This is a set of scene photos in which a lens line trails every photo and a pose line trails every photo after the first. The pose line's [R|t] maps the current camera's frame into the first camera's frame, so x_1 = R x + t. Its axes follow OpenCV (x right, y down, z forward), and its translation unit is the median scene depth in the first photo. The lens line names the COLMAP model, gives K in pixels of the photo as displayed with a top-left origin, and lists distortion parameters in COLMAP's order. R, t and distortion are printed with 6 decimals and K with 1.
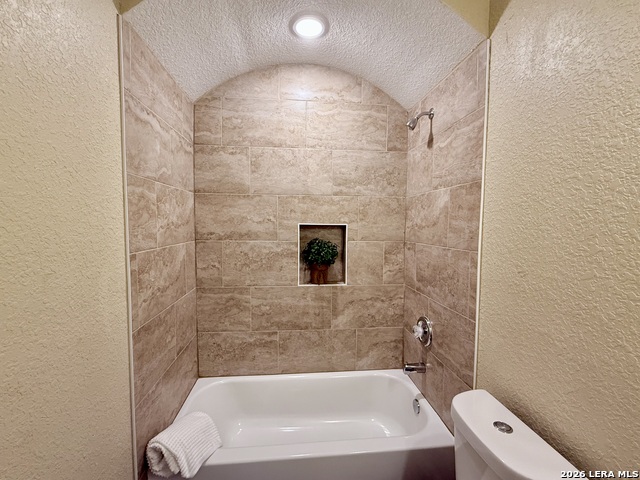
lens RADIAL K [[288.8, 0, 318.6], [0, 288.8, 241.8], [0, 0, 1]] dist [-0.001628, 0.002127]
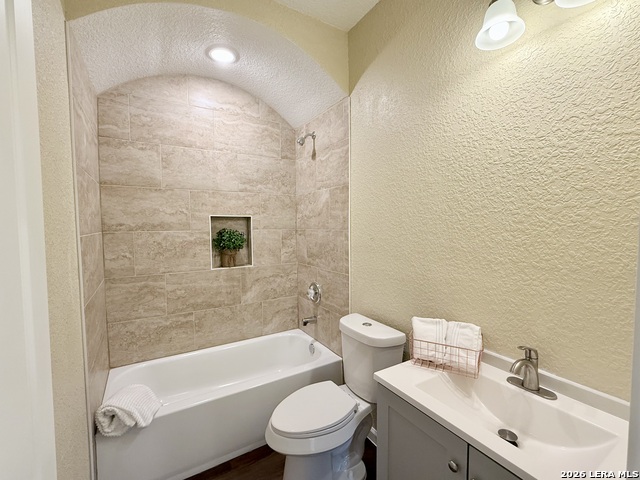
lens RADIAL K [[288.8, 0, 320.4], [0, 288.8, 242.5], [0, 0, 1]] dist [-0.001628, 0.002127]
pose [[0.902652, -0.040569, 0.428455, -0.174852], [0.041859, 0.999103, 0.006415, 0.057900], [-0.428331, 0.012145, 0.903540, -0.235179]]
